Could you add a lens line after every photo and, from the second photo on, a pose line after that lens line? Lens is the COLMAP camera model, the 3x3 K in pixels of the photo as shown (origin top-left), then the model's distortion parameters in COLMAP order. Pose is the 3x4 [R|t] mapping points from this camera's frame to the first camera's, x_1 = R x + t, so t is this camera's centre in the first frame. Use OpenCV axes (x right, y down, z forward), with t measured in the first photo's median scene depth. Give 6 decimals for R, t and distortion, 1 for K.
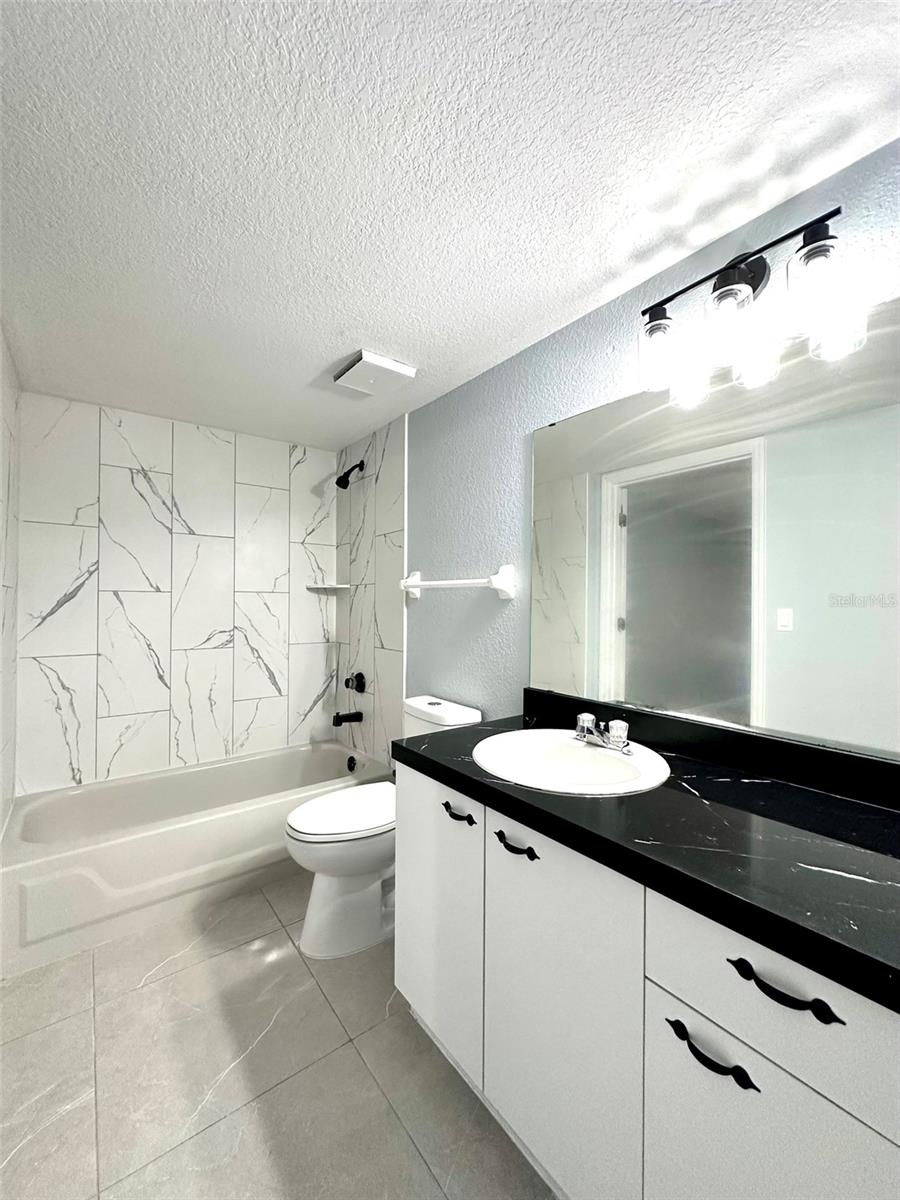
lens RADIAL K [[477.7, 0, 449.7], [0, 477.7, 601.8], [0, 0, 1]] dist [-0.001981, 0.000171]
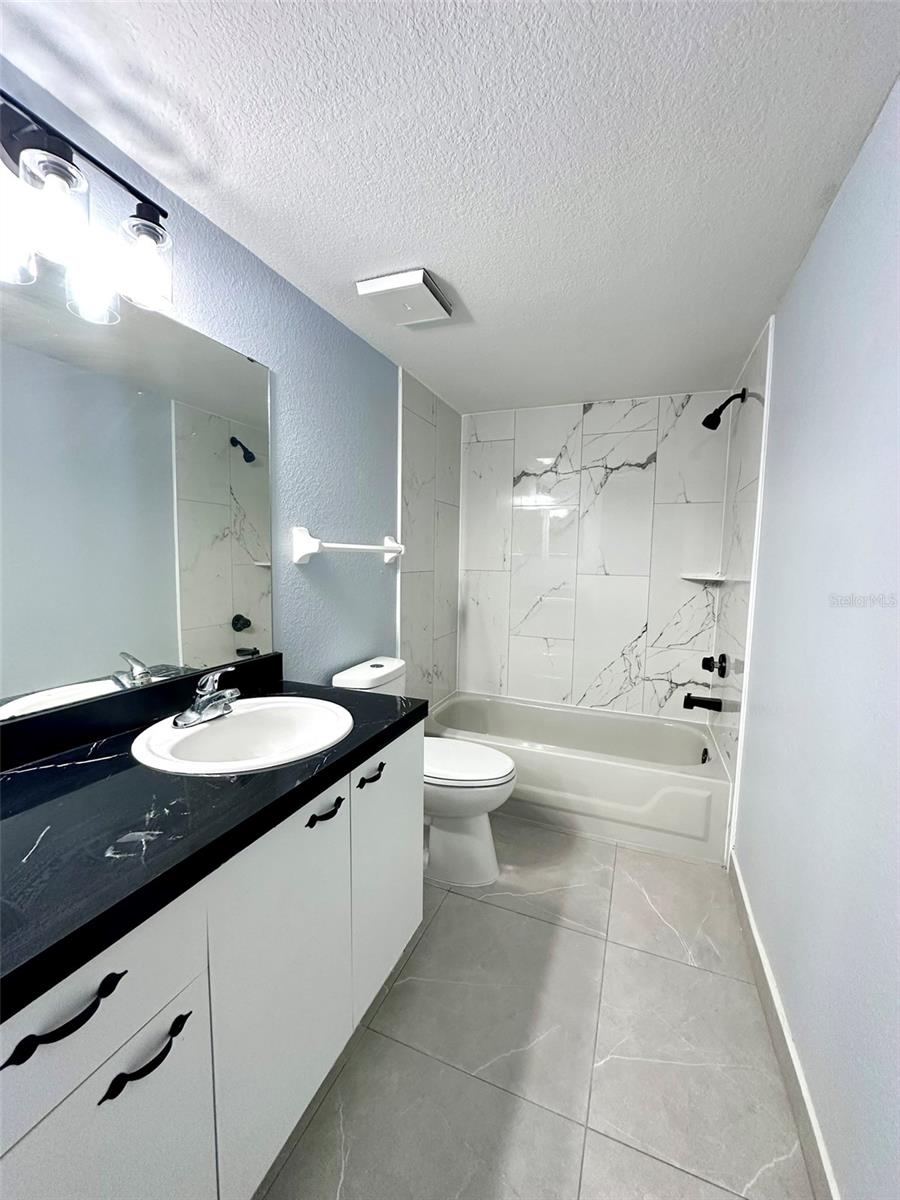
lens RADIAL K [[477.7, 0, 452.9], [0, 477.7, 595.7], [0, 0, 1]] dist [-0.001981, 0.000171]
pose [[0.513418, 0.078967, -0.854498, 0.273262], [-0.022518, 0.996654, 0.078574, -0.005620], [0.857843, -0.021100, 0.513478, 0.180033]]
